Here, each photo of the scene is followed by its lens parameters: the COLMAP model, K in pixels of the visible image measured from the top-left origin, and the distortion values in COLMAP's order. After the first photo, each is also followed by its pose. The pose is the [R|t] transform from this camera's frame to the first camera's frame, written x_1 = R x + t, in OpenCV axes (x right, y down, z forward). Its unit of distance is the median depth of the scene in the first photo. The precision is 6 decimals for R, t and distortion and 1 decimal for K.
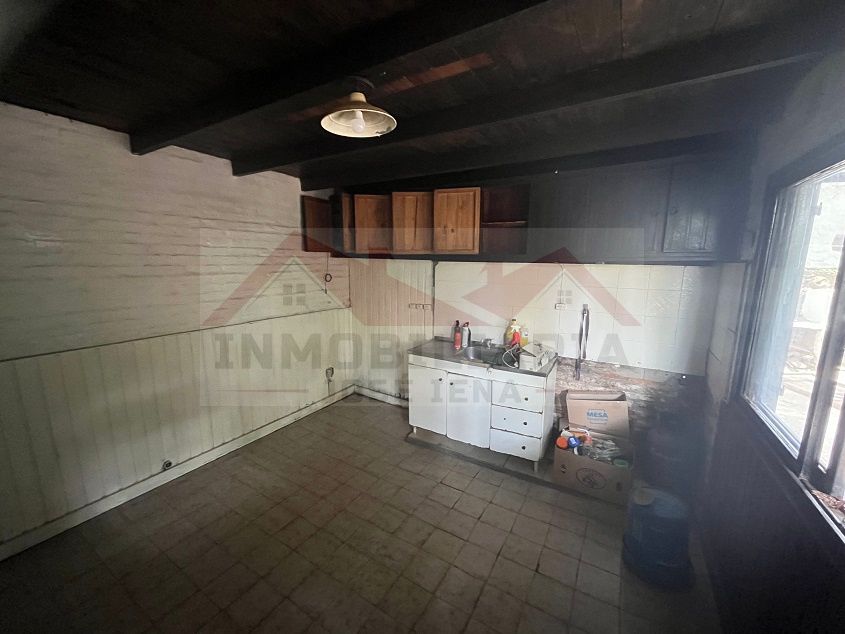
lens RADIAL K [[340.6, 0, 421.9], [0, 340.6, 317.5], [0, 0, 1]] dist [-0.002625, -0.000219]
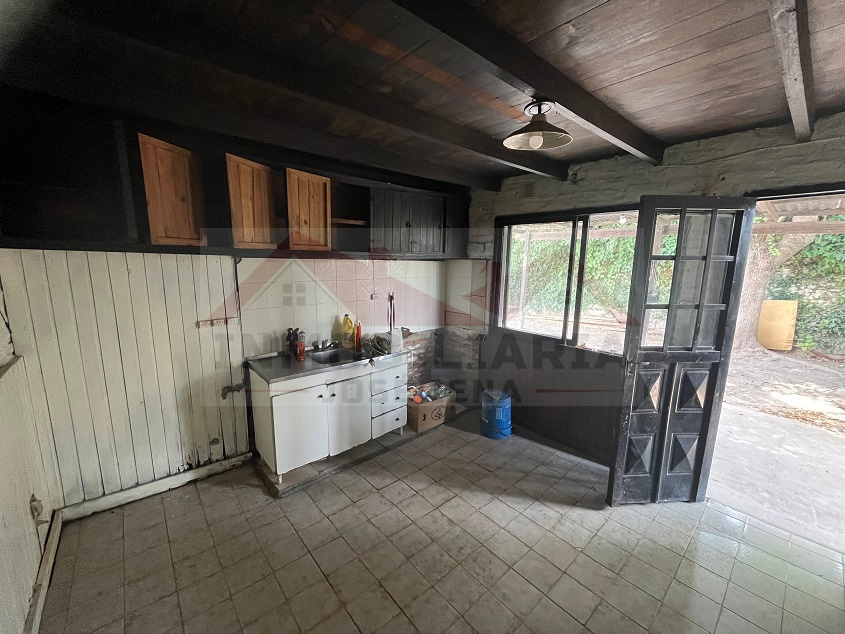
lens RADIAL K [[340.6, 0, 421.9], [0, 340.6, 317.5], [0, 0, 1]] dist [-0.002625, -0.000219]
pose [[0.312409, -0.163989, 0.935686, -0.662576], [0.144222, 0.981757, 0.123910, -0.085524], [-0.938936, 0.096236, 0.330360, 0.476503]]
